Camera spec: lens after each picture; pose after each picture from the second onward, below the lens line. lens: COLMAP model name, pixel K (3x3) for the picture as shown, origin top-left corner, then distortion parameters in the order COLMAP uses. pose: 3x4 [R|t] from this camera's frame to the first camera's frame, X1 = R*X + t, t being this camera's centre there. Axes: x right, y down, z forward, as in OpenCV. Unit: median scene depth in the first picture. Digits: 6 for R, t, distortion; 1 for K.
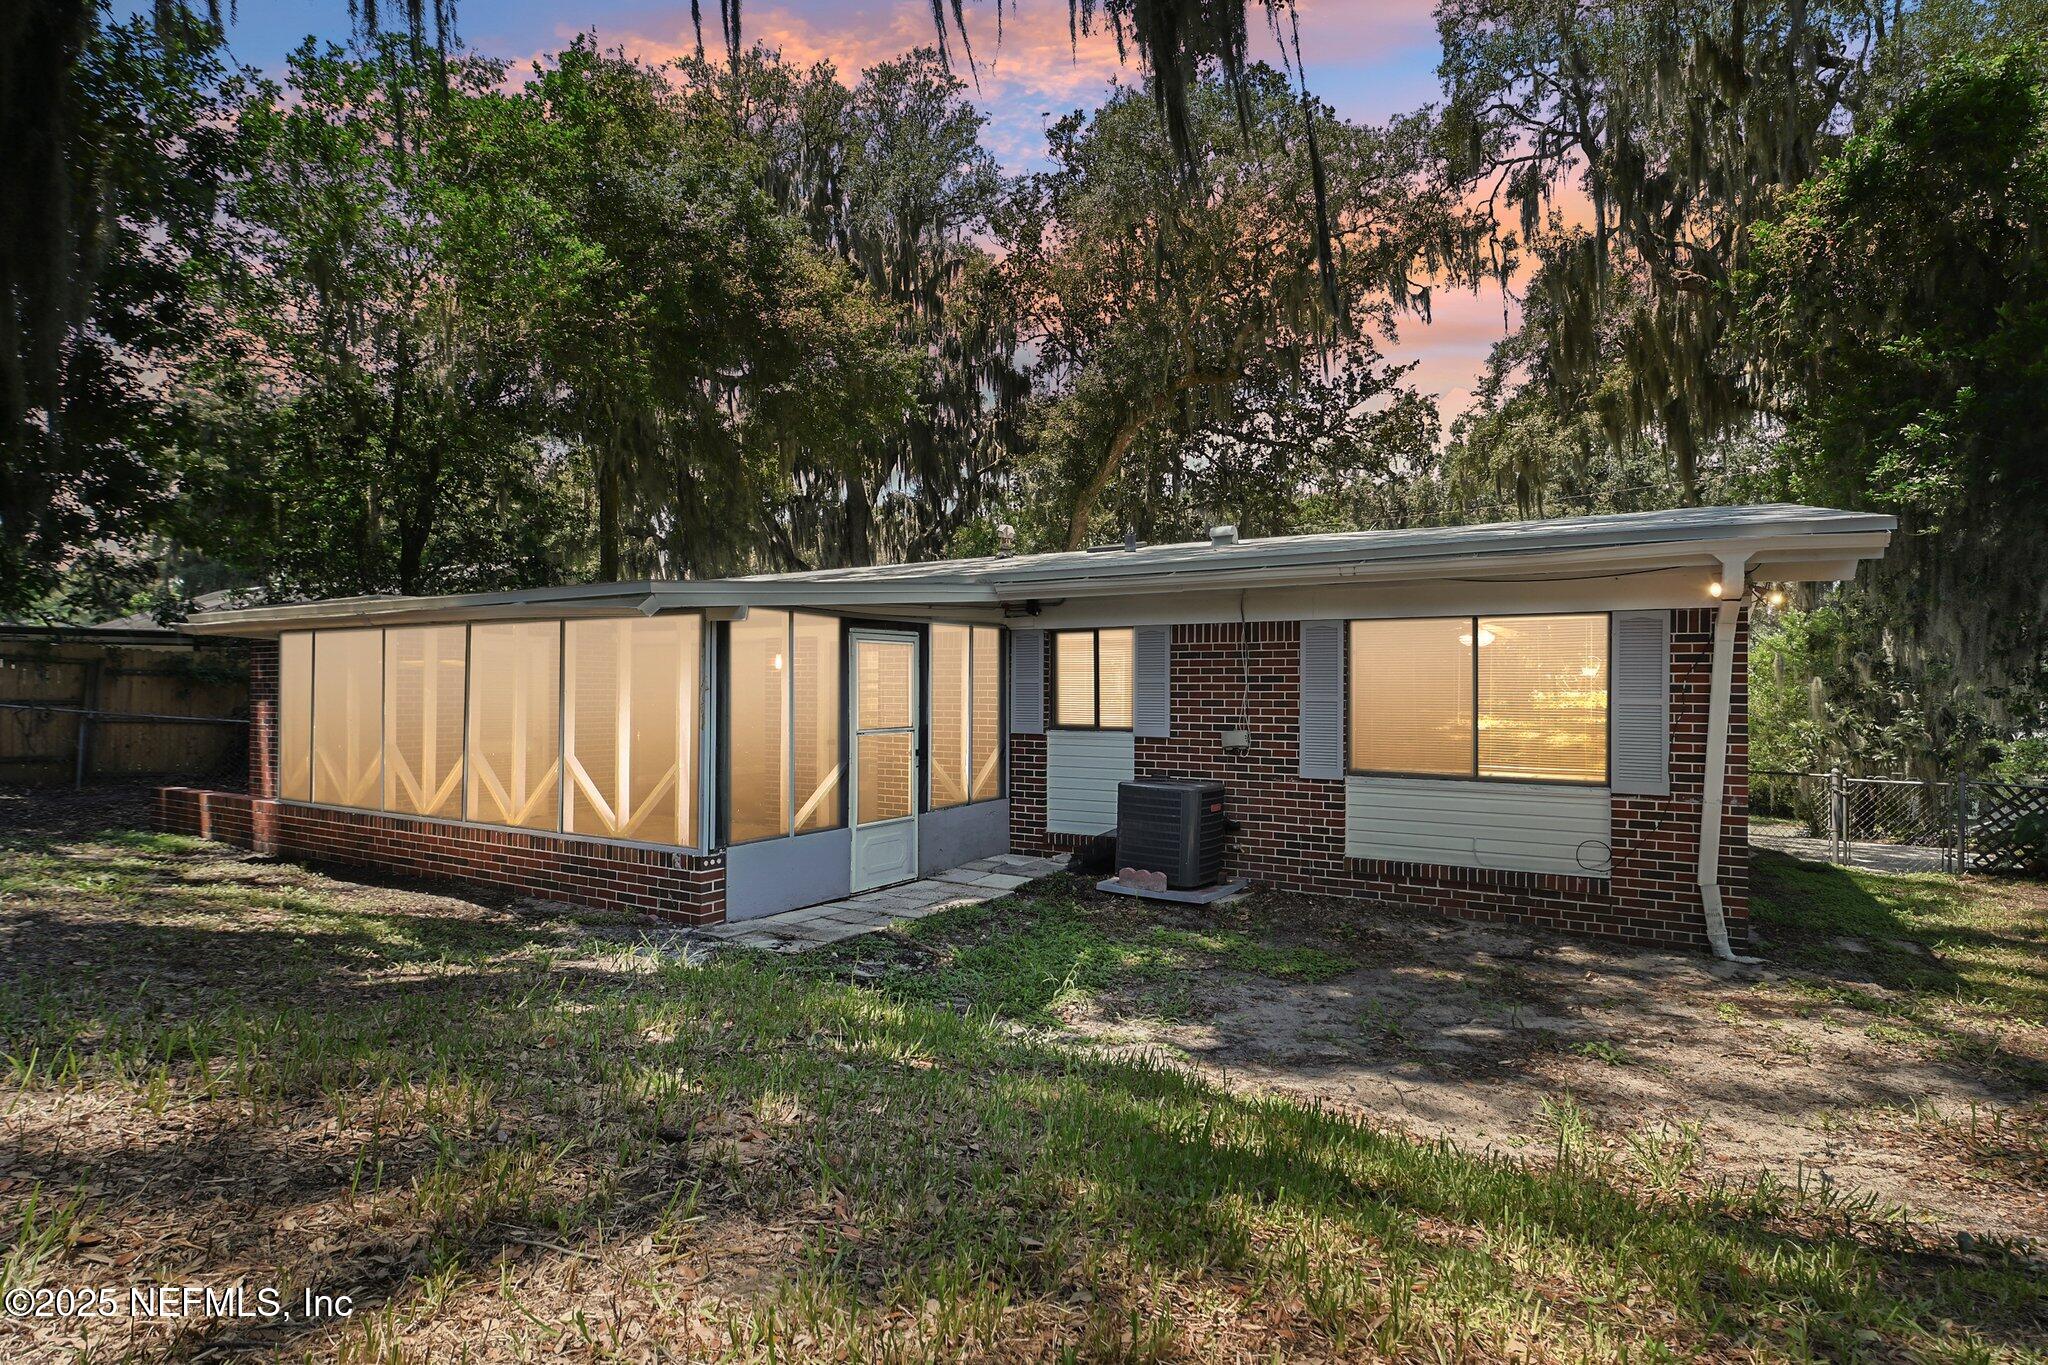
lens RADIAL K [[1052.4, 0, 1108.4], [0, 1052.4, 668.1], [0, 0, 1]] dist [-0.002514, -0.000656]
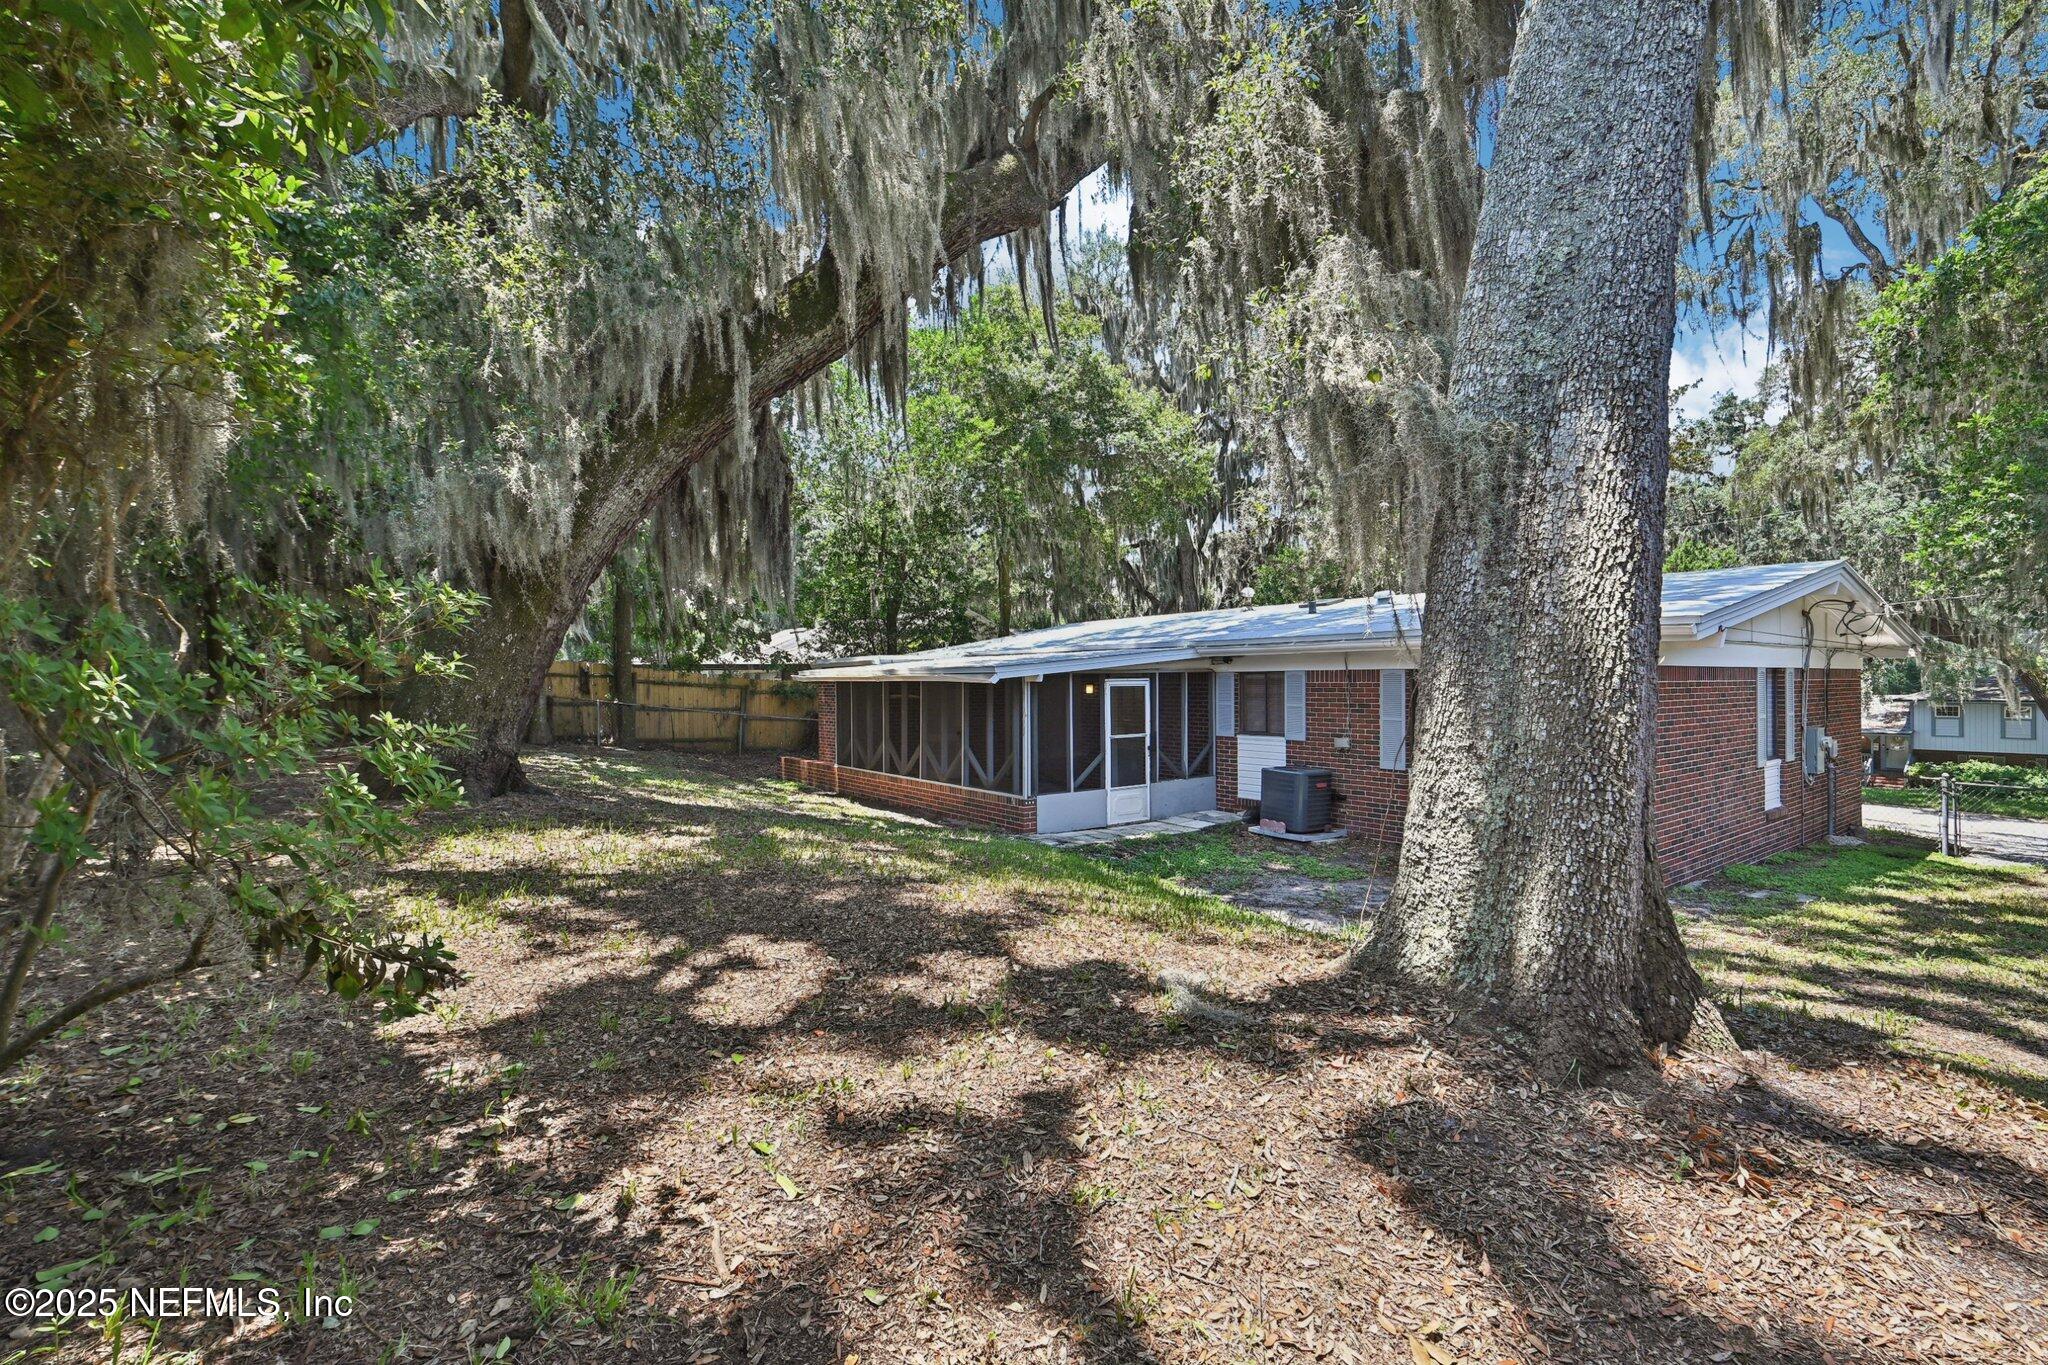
lens RADIAL K [[928.9, 0, 1076.0], [0, 928.9, 699.8], [0, 0, 1]] dist [0.002544, -0.001150]
pose [[0.924304, -0.000267, -0.381658, 0.296100], [0.015297, 0.999222, 0.036348, -0.057969], [0.381351, -0.039435, 0.923589, -0.468054]]
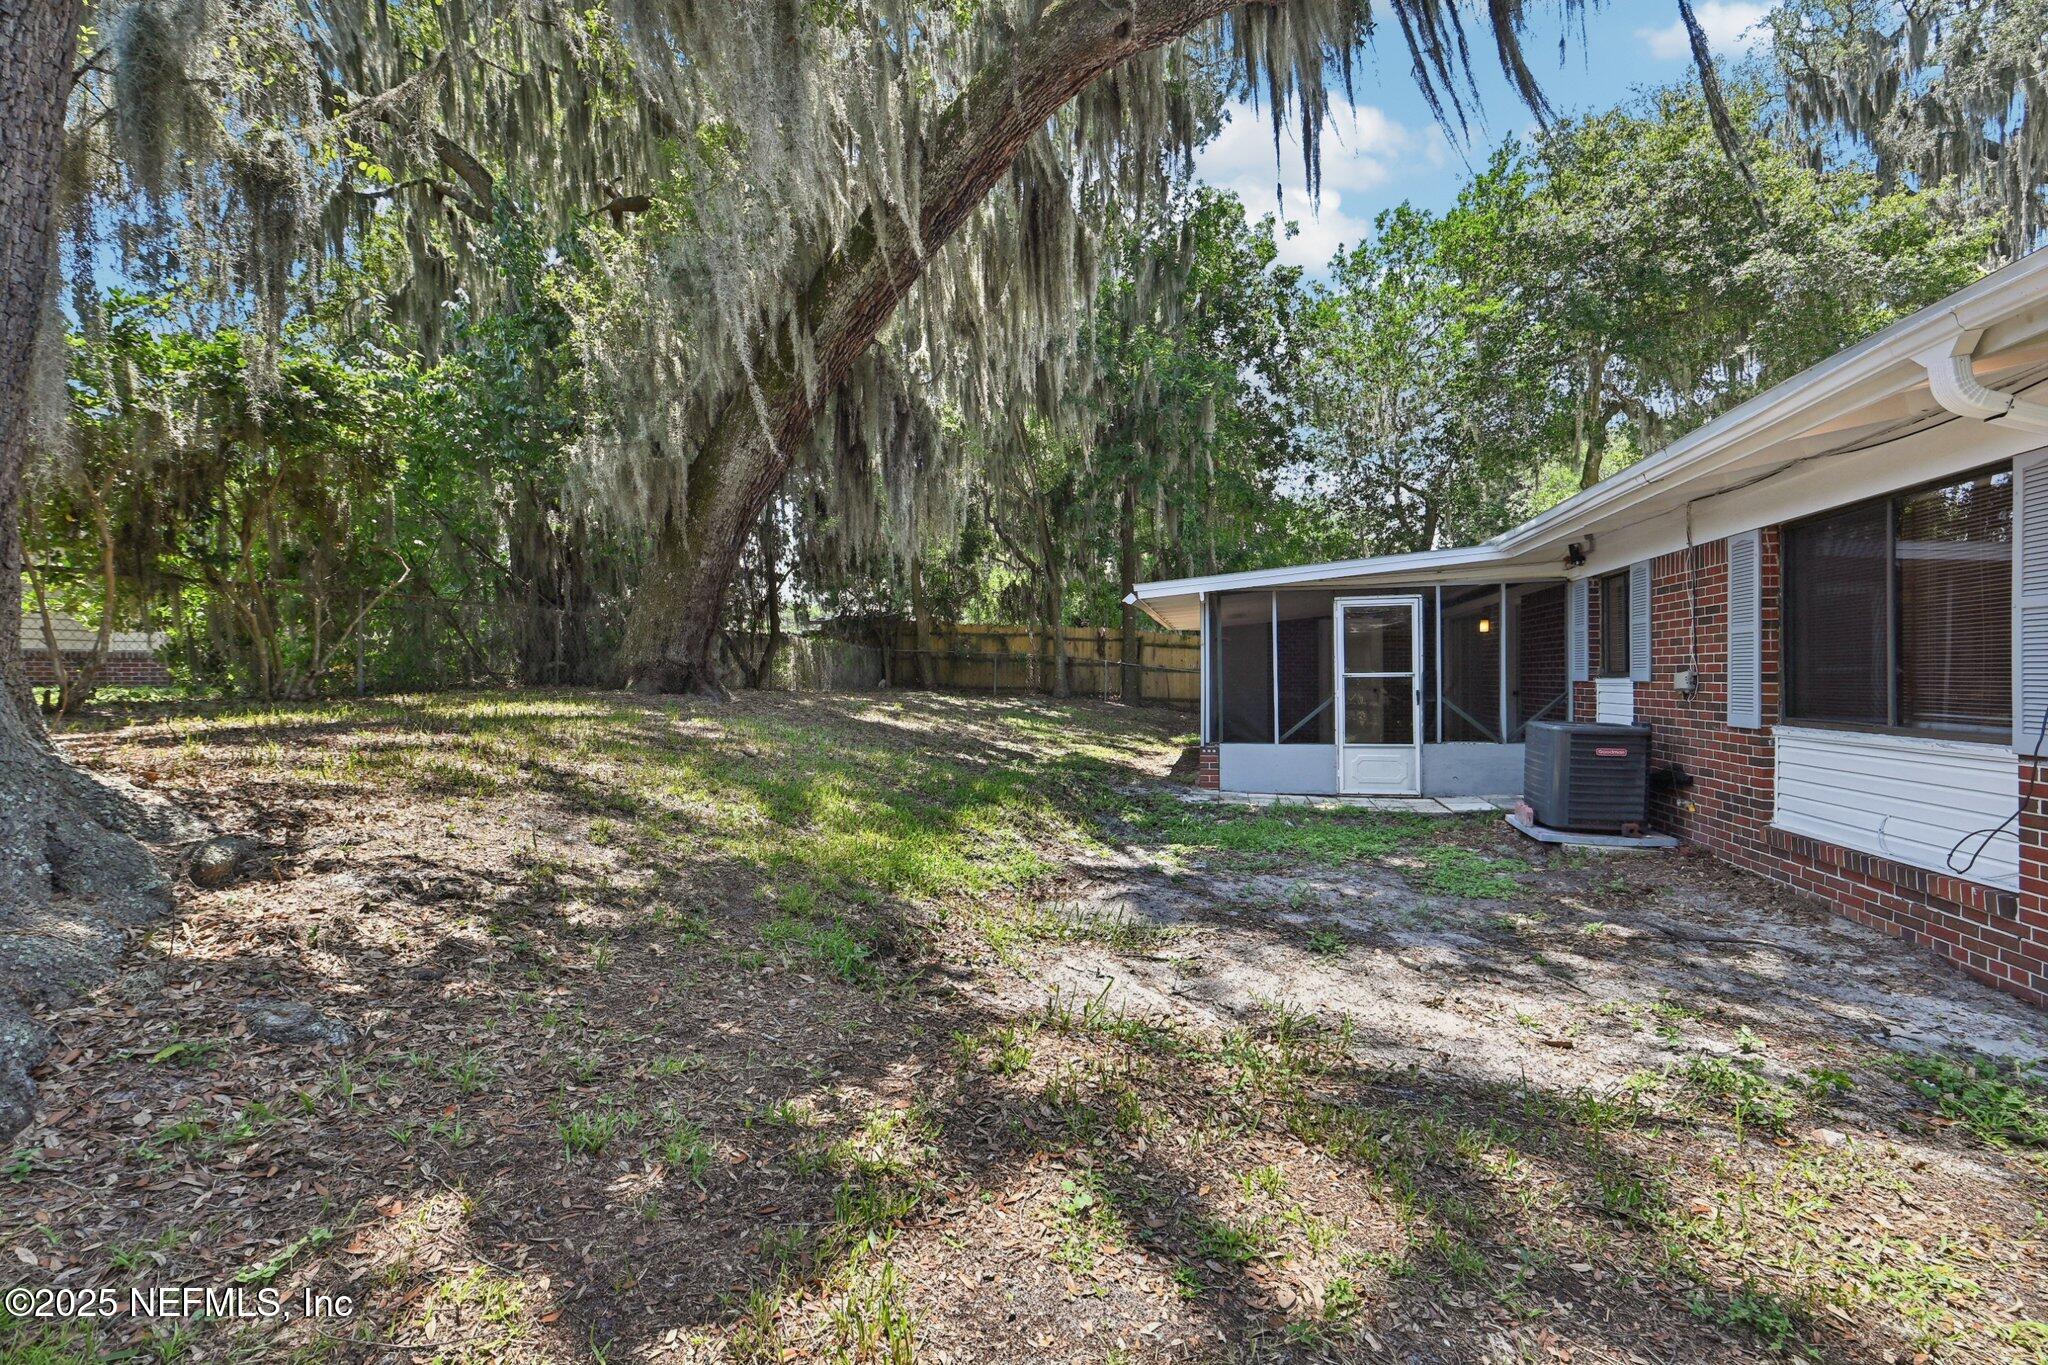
lens RADIAL K [[928.9, 0, 1020.8], [0, 928.9, 681.0], [0, 0, 1]] dist [0.002544, -0.001150]
pose [[0.280371, -0.005047, -0.959878, 0.740436], [0.025943, 0.999661, 0.002322, 0.052993], [0.959541, -0.025553, 0.280407, 0.258624]]
